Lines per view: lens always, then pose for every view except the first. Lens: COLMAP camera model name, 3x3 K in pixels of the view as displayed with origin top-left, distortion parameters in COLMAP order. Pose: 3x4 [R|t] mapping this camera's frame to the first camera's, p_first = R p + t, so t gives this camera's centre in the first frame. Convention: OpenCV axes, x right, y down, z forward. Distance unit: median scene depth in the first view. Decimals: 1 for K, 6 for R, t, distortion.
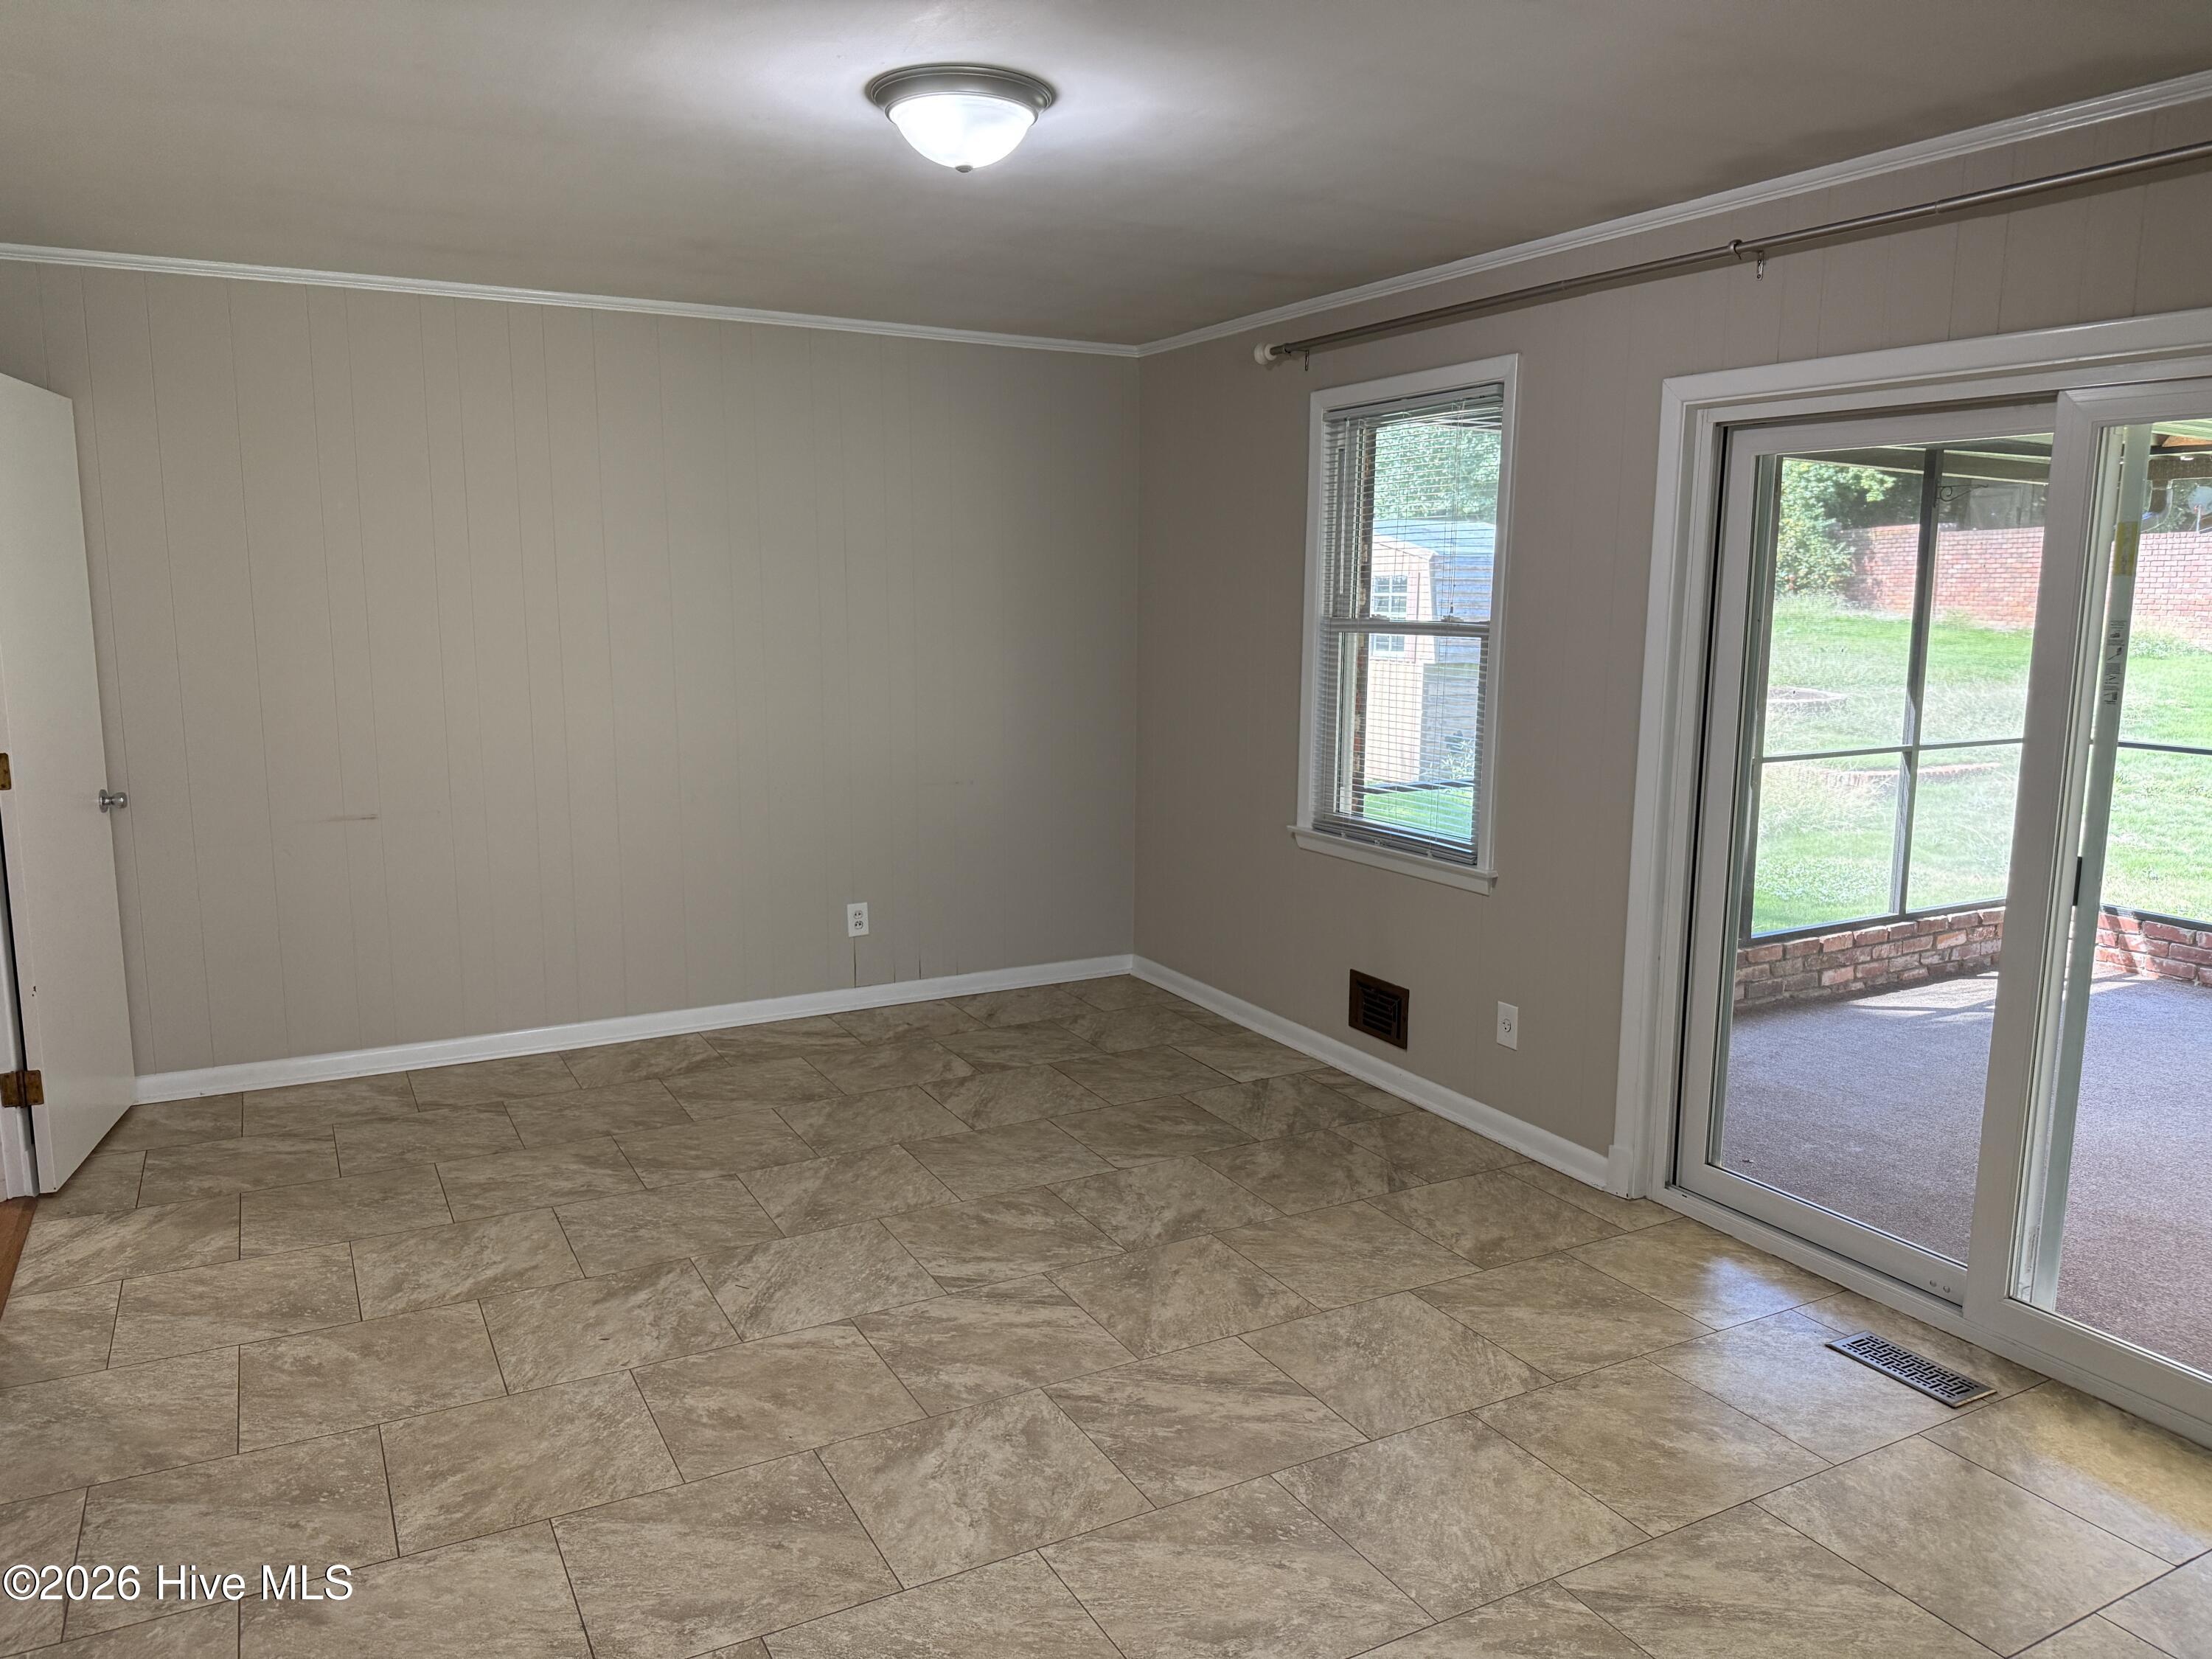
lens RADIAL K [[1569.6, 0, 1116.2], [0, 1569.6, 820.5], [0, 0, 1]] dist [0.053105, -0.071913]
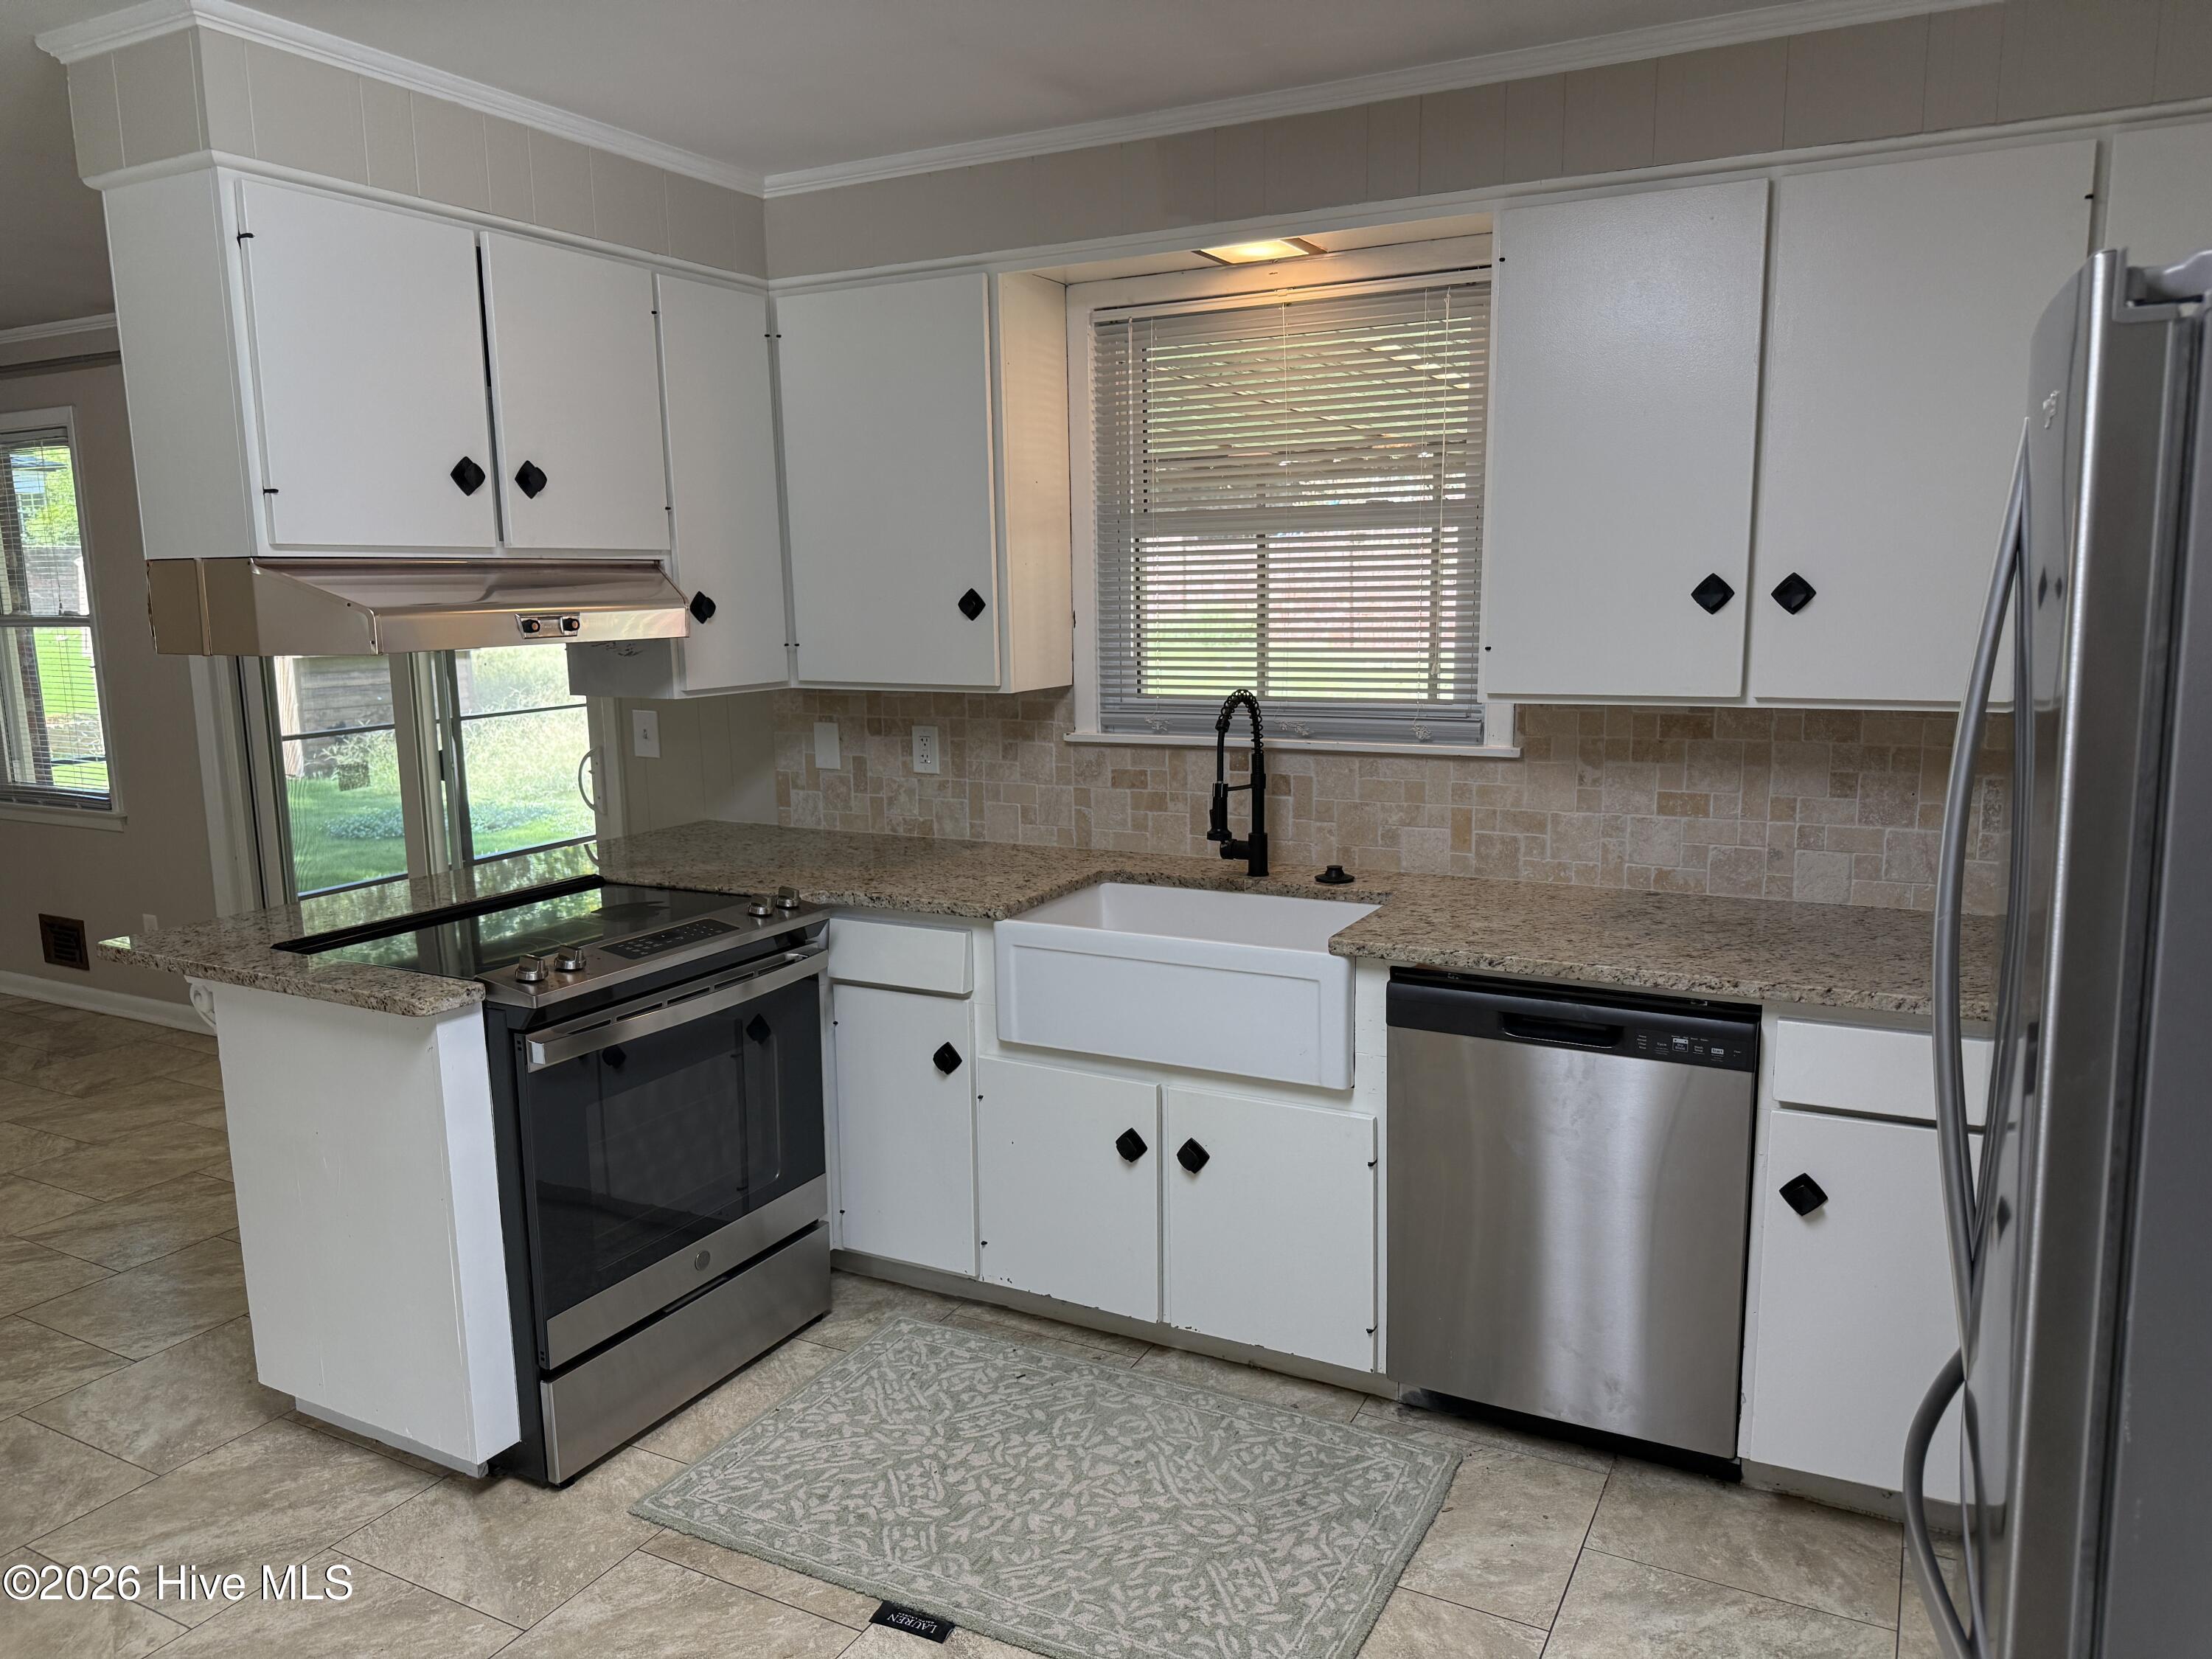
lens RADIAL K [[1569.6, 0, 1109.2], [0, 1569.6, 831.5], [0, 0, 1]] dist [0.053105, -0.071913]
pose [[0.838083, -0.109854, 0.534369, 0.230788], [0.104249, 0.993715, 0.040784, 0.081729], [-0.535490, 0.021527, 0.844267, -0.516583]]
